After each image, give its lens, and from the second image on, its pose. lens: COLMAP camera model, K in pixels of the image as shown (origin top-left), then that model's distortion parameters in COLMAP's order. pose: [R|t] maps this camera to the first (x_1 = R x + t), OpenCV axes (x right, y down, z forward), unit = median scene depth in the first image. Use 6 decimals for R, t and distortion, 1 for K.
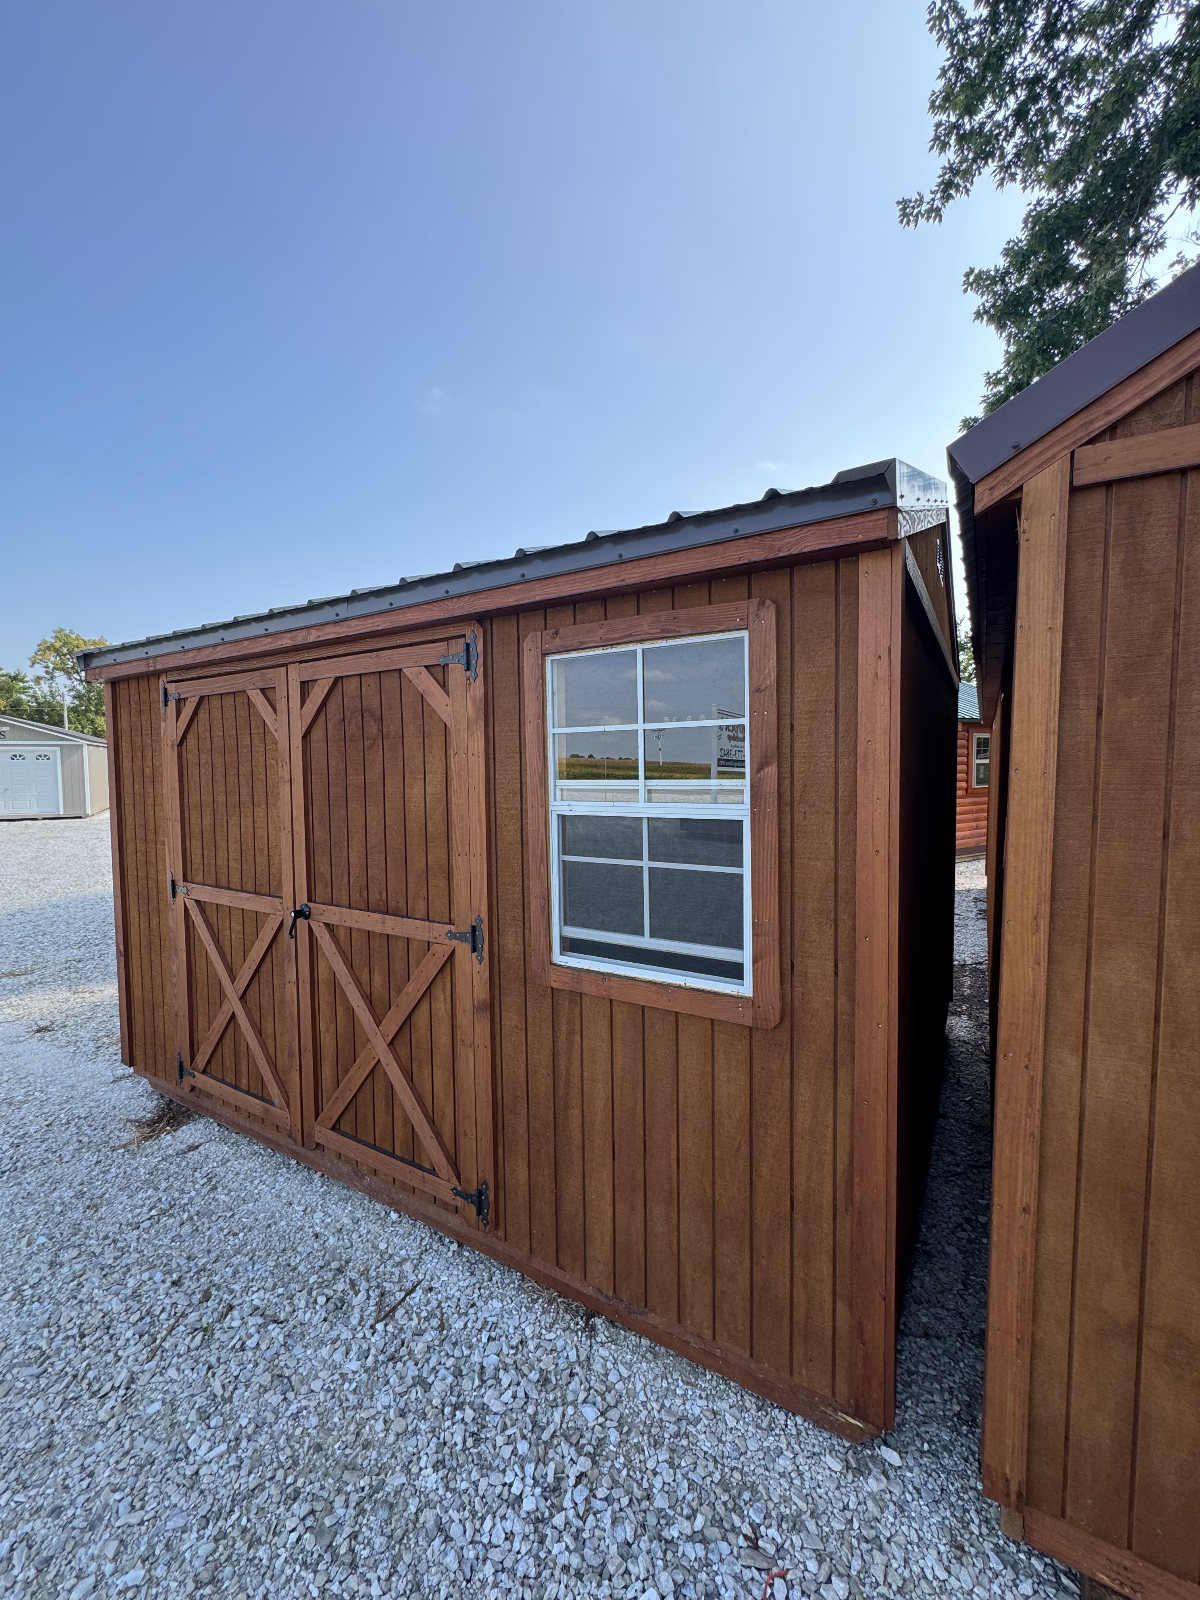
lens RADIAL K [[643.1, 0, 601.4], [0, 643.1, 793.4], [0, 0, 1]] dist [-0.003925, 0.000185]
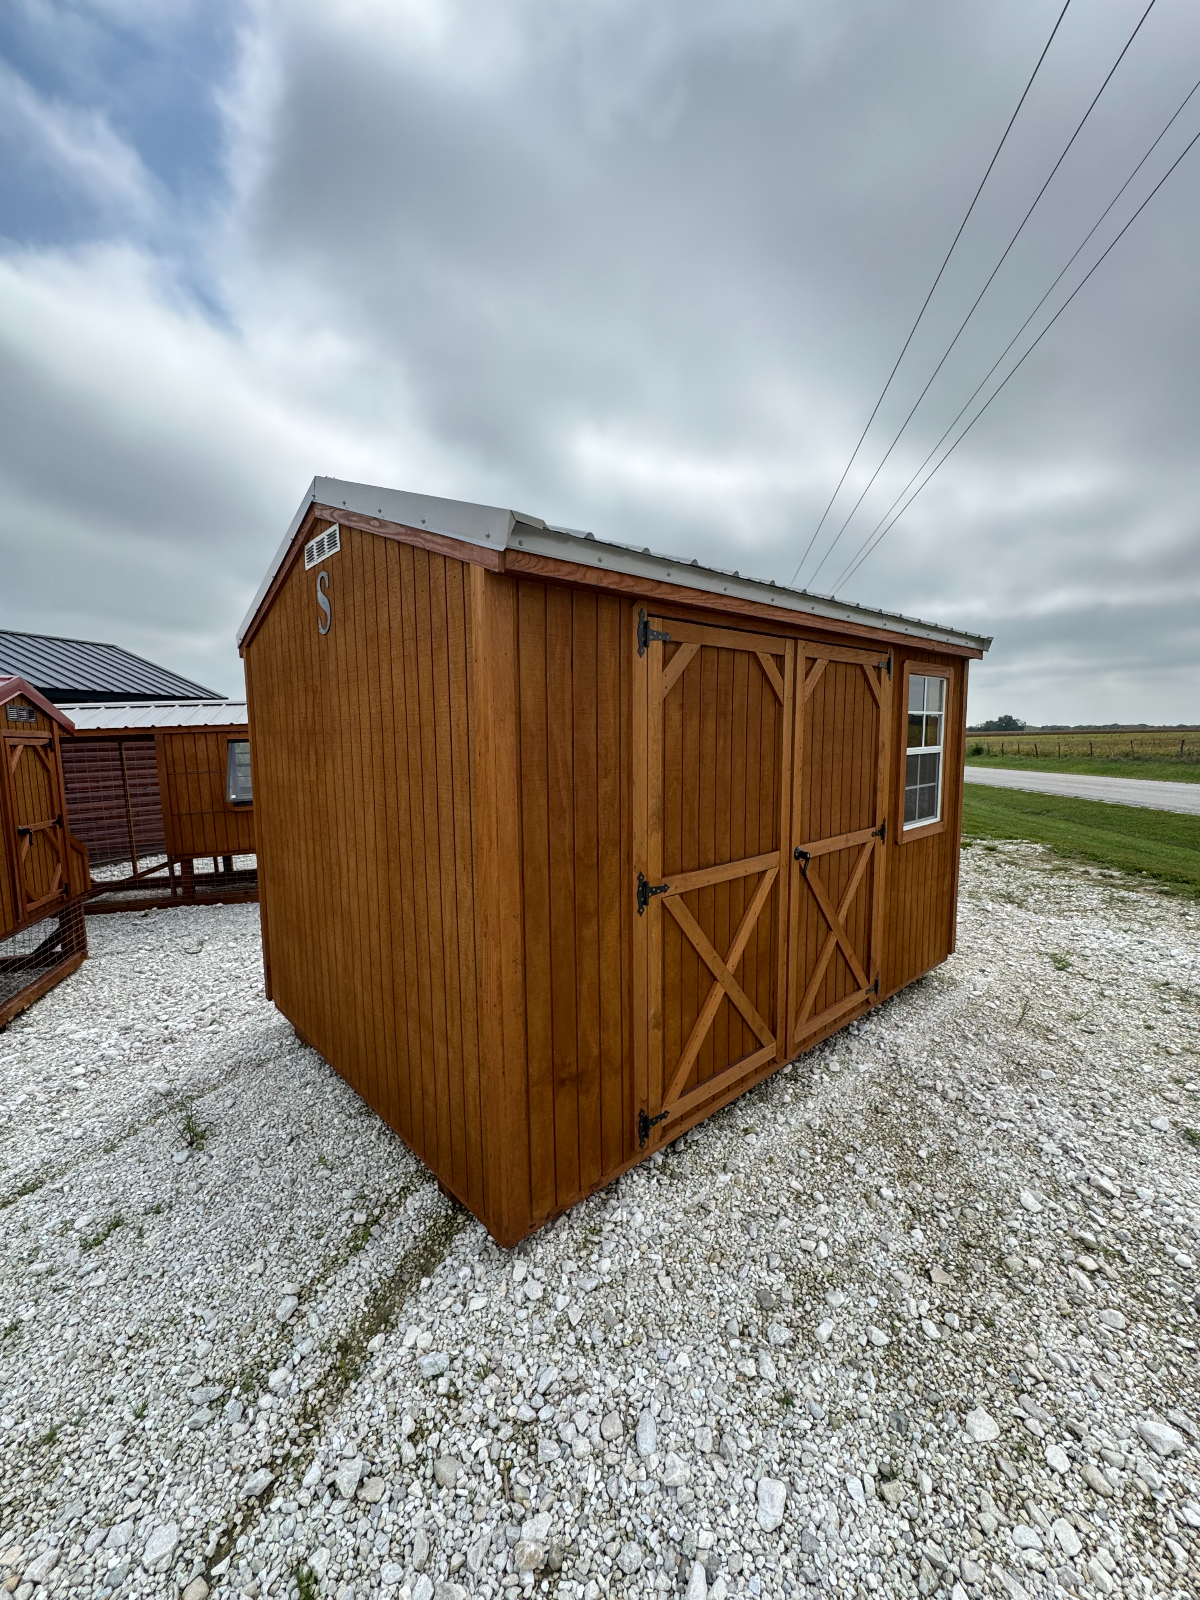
lens RADIAL K [[643.1, 0, 601.1], [0, 643.1, 810.7], [0, 0, 1]] dist [-0.003925, 0.000185]
pose [[0.274545, -0.096673, 0.956702, -1.474489], [0.072263, 0.994194, 0.079724, -0.011781], [-0.958855, 0.047246, 0.279937, 0.887134]]
